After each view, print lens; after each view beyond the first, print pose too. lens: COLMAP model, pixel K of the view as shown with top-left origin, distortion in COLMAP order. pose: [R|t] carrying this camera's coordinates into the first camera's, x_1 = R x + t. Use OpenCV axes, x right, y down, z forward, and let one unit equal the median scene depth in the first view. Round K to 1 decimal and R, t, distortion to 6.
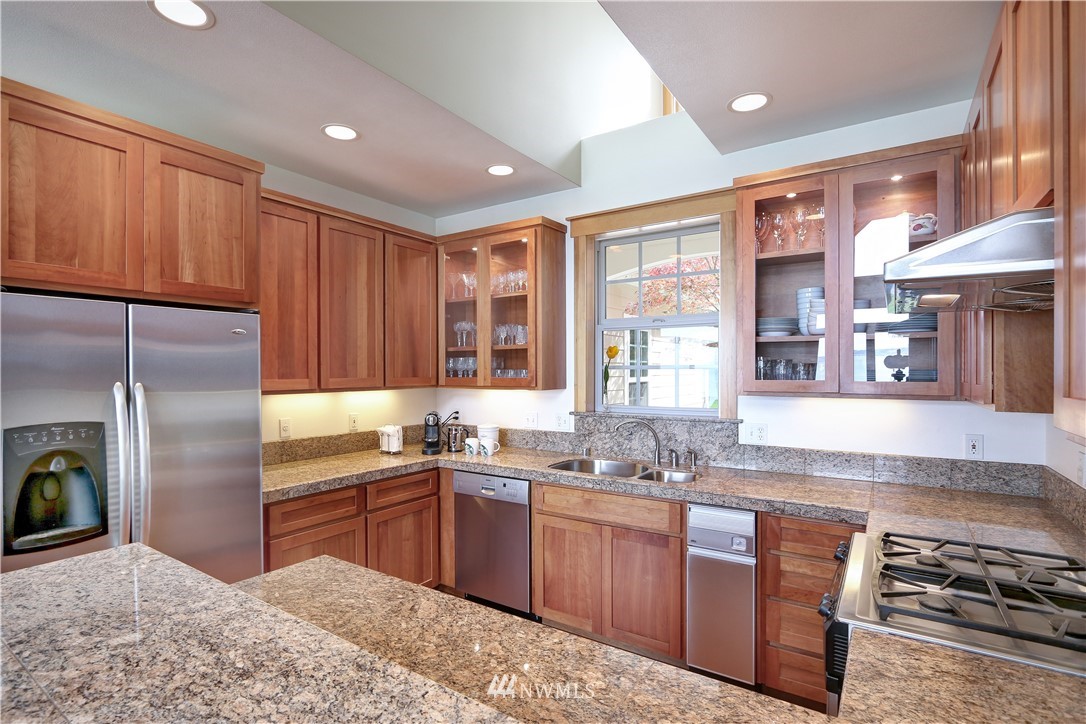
lens RADIAL K [[541.7, 0, 528.7], [0, 541.7, 393.5], [0, 0, 1]] dist [-0.020544, 0.001044]
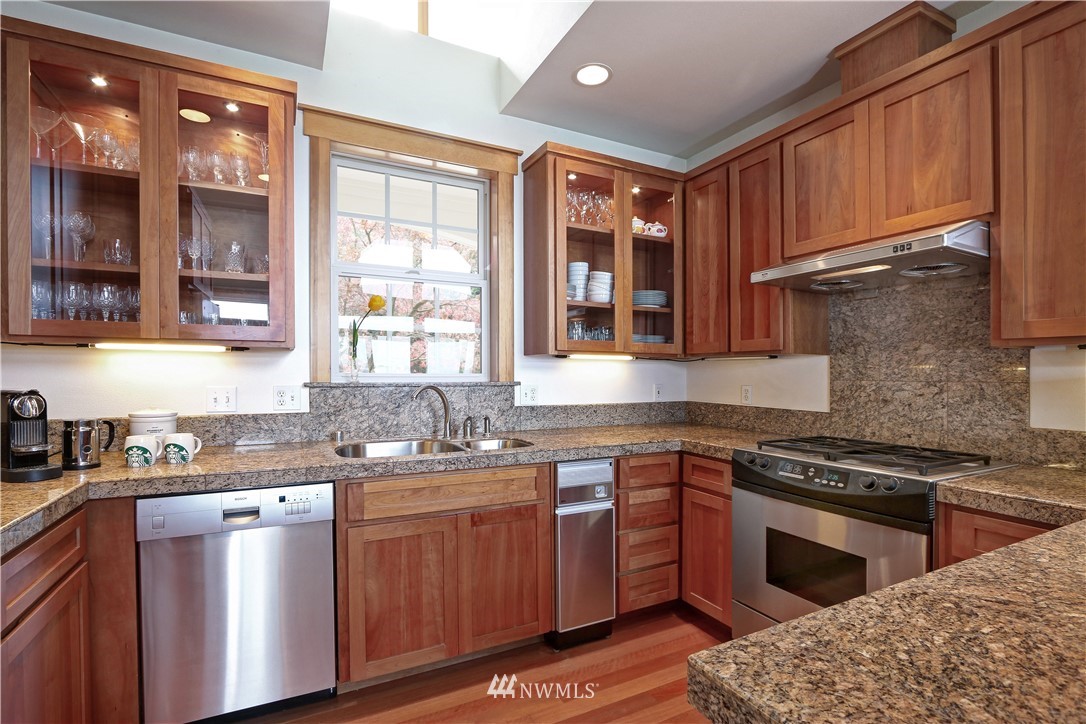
lens RADIAL K [[502.3, 0, 541.5], [0, 502.3, 389.3], [0, 0, 1]] dist [-0.017443, 0.001750]
pose [[0.470103, -0.022416, 0.882327, -0.429959], [0.030142, 0.999502, 0.009333, 0.055880], [-0.882097, 0.022208, 0.470544, 0.526881]]
